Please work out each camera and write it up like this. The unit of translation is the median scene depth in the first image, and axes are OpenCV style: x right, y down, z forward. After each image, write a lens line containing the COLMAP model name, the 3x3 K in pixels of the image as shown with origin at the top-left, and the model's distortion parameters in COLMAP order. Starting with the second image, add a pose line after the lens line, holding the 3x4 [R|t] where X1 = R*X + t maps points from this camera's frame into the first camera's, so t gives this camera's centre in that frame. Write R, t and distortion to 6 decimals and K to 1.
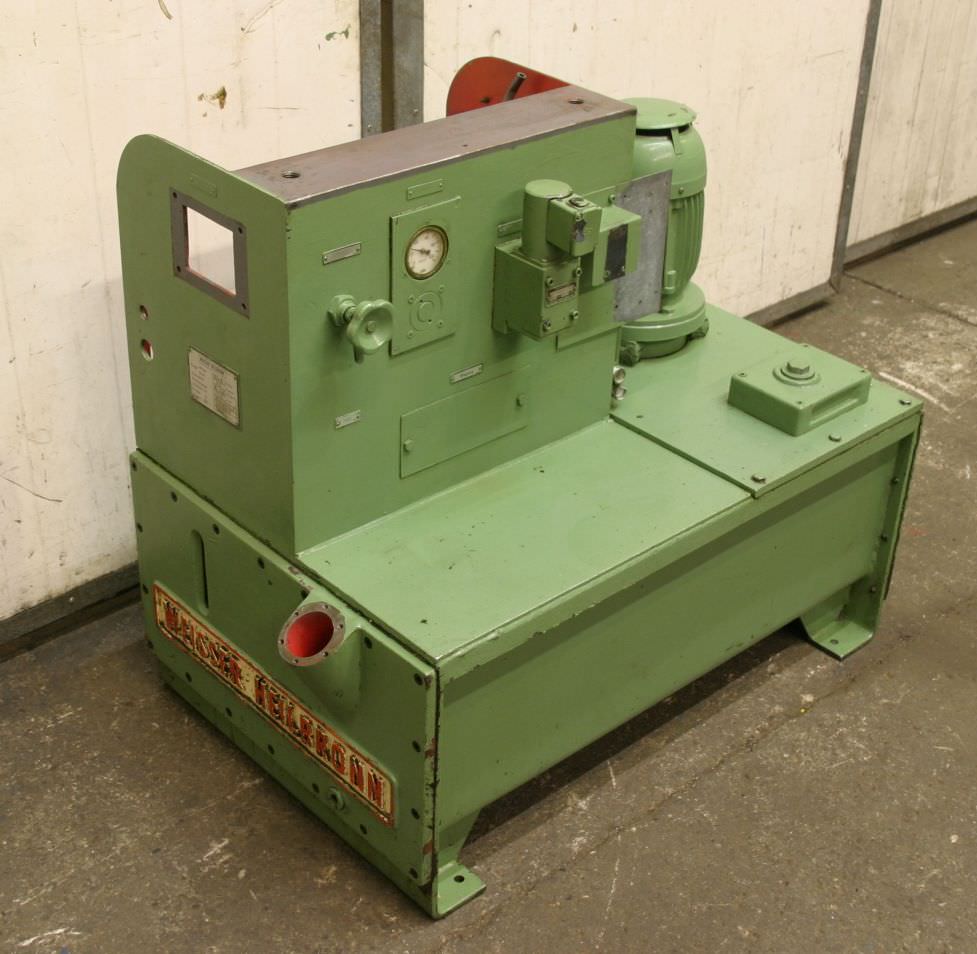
lens RADIAL K [[1558.9, 0, 488.5], [0, 1558.9, 477.0], [0, 0, 1]] dist [-0.037941, 0.022186]
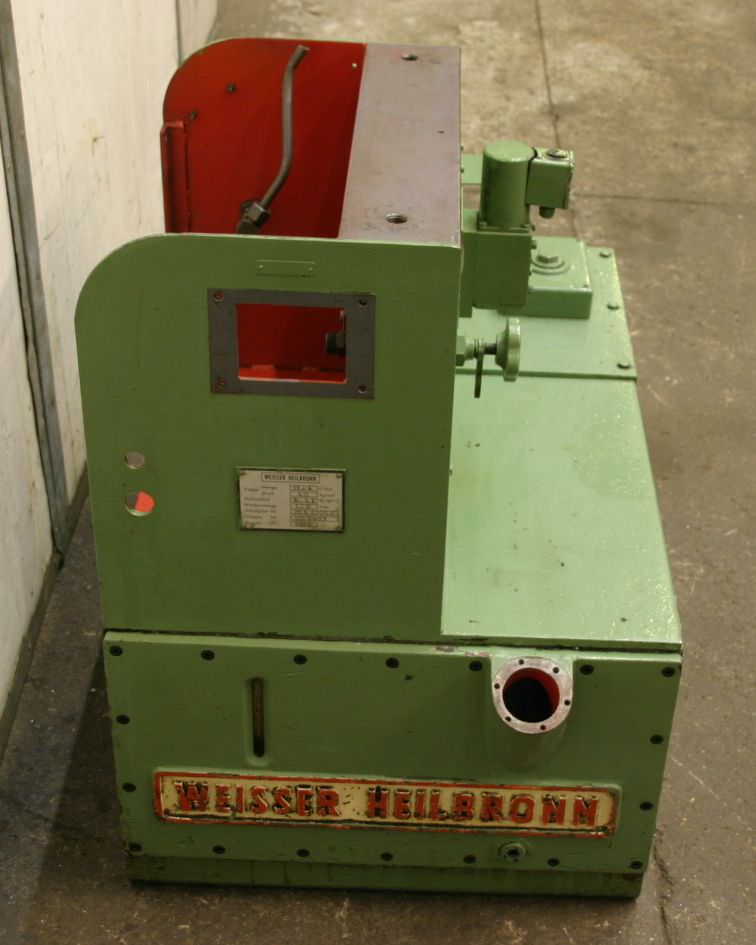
lens RADIAL K [[1517.6, 0, 378.0], [0, 1517.6, 472.5], [0, 0, 1]] dist [0.014766, -0.004410]
pose [[0.684798, -0.416541, 0.597951, -0.607331], [0.367367, 0.905968, 0.210387, -0.219358], [-0.629359, 0.075595, 0.773429, 0.342793]]
